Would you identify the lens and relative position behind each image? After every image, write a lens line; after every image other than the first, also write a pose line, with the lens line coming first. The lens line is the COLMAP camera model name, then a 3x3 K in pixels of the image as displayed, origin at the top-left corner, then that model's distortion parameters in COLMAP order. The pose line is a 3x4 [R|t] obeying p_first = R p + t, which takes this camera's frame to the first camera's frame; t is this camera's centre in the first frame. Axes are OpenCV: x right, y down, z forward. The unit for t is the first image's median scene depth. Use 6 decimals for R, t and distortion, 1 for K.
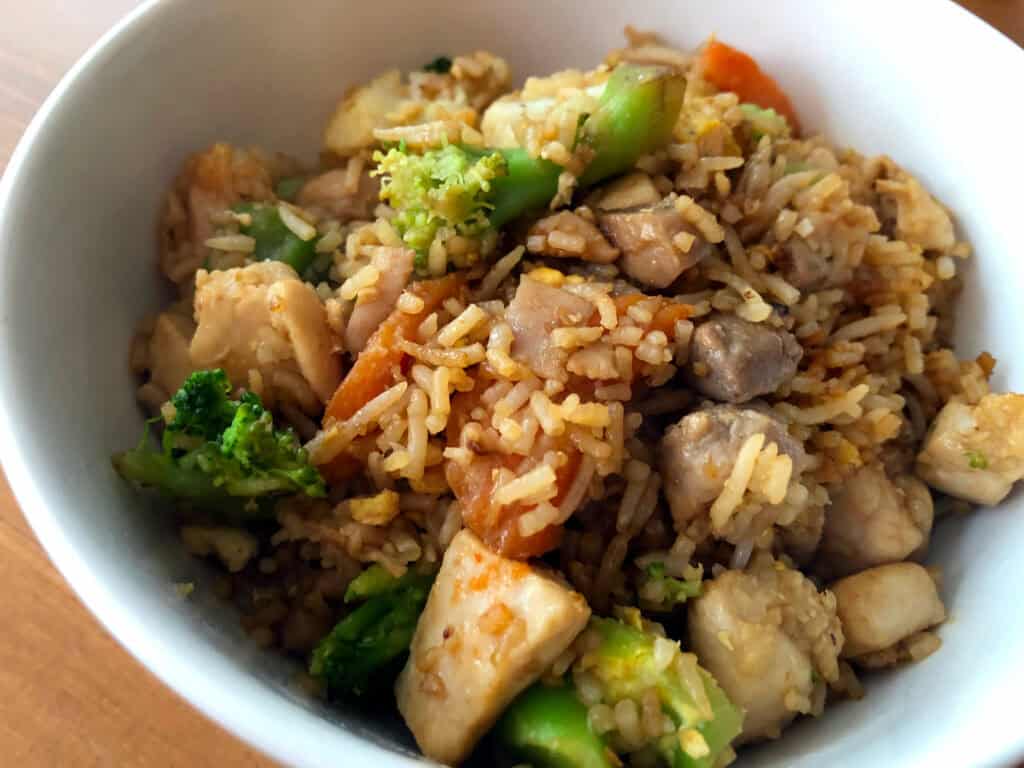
lens RADIAL K [[831.2, 0, 512.0], [0, 831.2, 384.0], [0, 0, 1]] dist [0.084068, -0.139782]
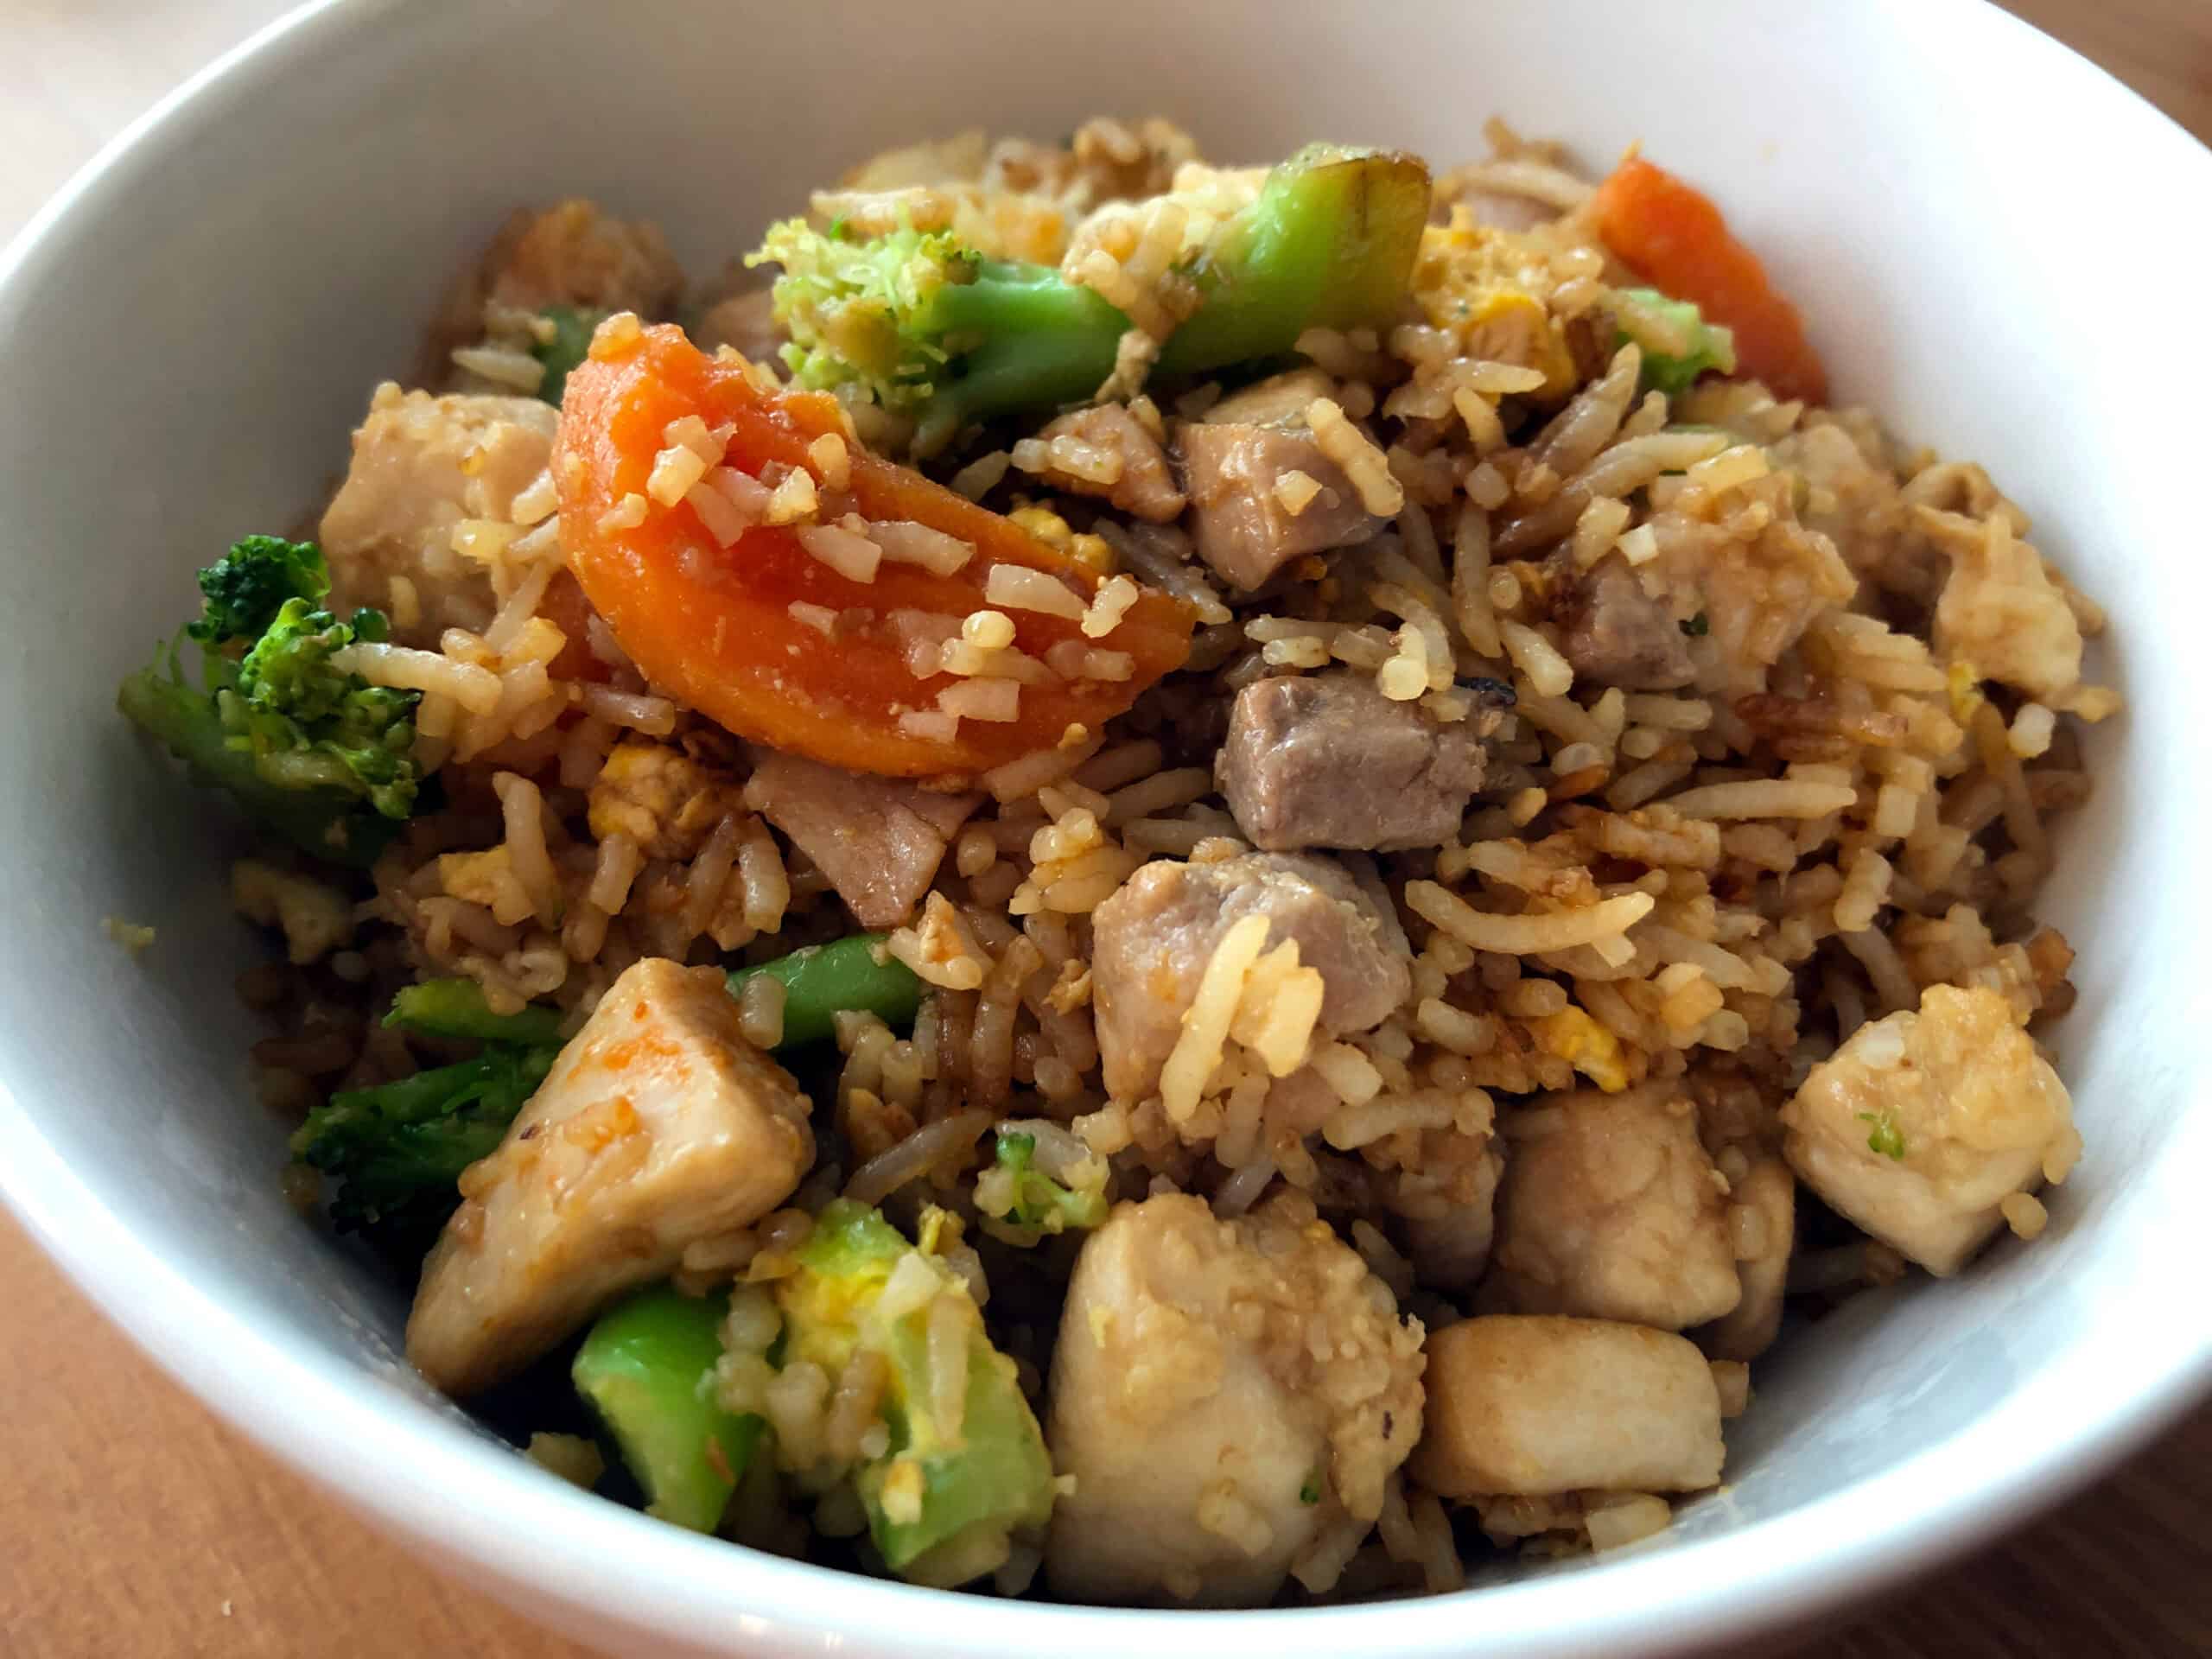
lens RADIAL K [[1812.1, 0, 1106.0], [0, 1812.1, 829.5], [0, 0, 1]] dist [0.007173, 0.001740]
pose [[0.947700, 0.220912, -0.230353, 0.350607], [-0.238098, 0.969987, -0.049333, 0.077702], [0.212541, 0.101600, 0.971856, 0.026177]]
